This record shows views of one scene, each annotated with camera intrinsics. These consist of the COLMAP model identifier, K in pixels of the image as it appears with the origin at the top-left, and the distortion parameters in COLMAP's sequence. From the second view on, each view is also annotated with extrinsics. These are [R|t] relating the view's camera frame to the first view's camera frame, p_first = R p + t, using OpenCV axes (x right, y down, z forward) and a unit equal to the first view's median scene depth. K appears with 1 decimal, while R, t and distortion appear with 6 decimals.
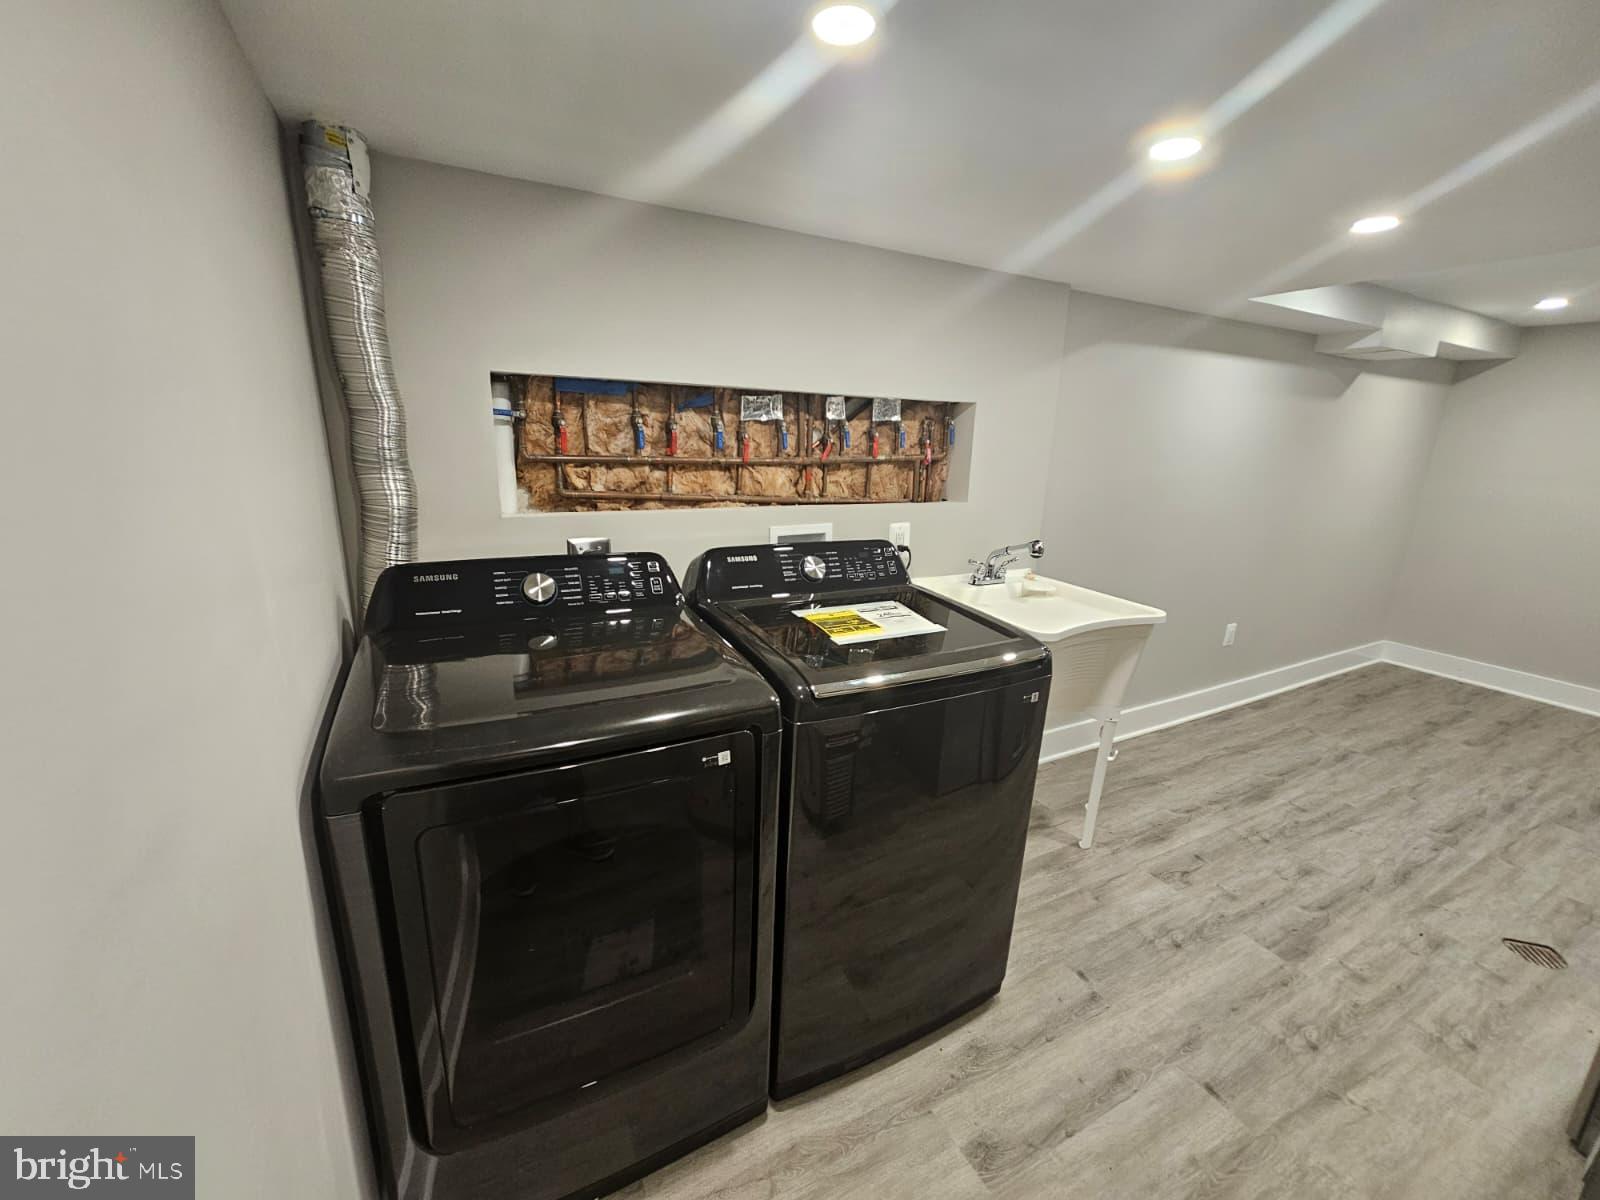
lens RADIAL K [[655.4, 0, 798.8], [0, 655.4, 595.3], [0, 0, 1]] dist [0.002841, -0.000872]
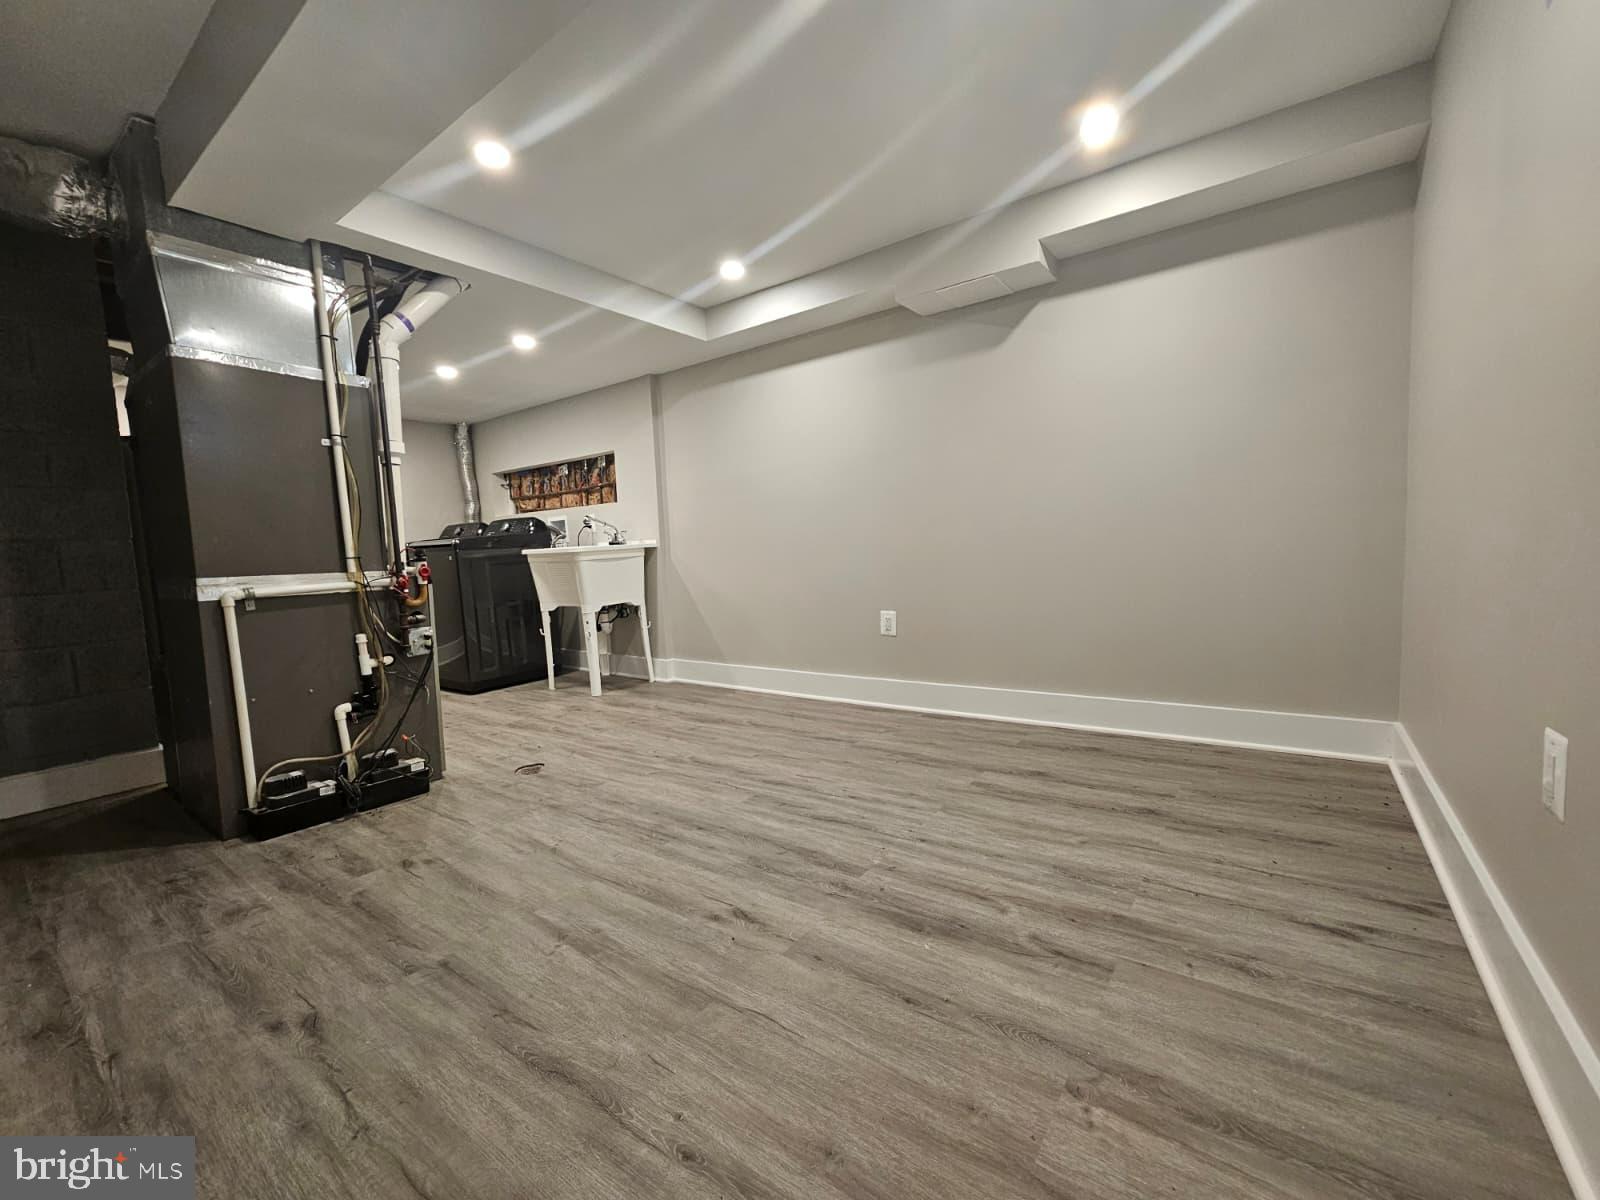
lens RADIAL K [[655.4, 0, 801.7], [0, 655.4, 602.3], [0, 0, 1]] dist [0.002841, -0.000872]
pose [[0.433978, 0.029187, -0.900450, 1.855689], [-0.159296, 0.986214, -0.044807, 0.118576], [0.886729, 0.162883, 0.432645, 0.605049]]
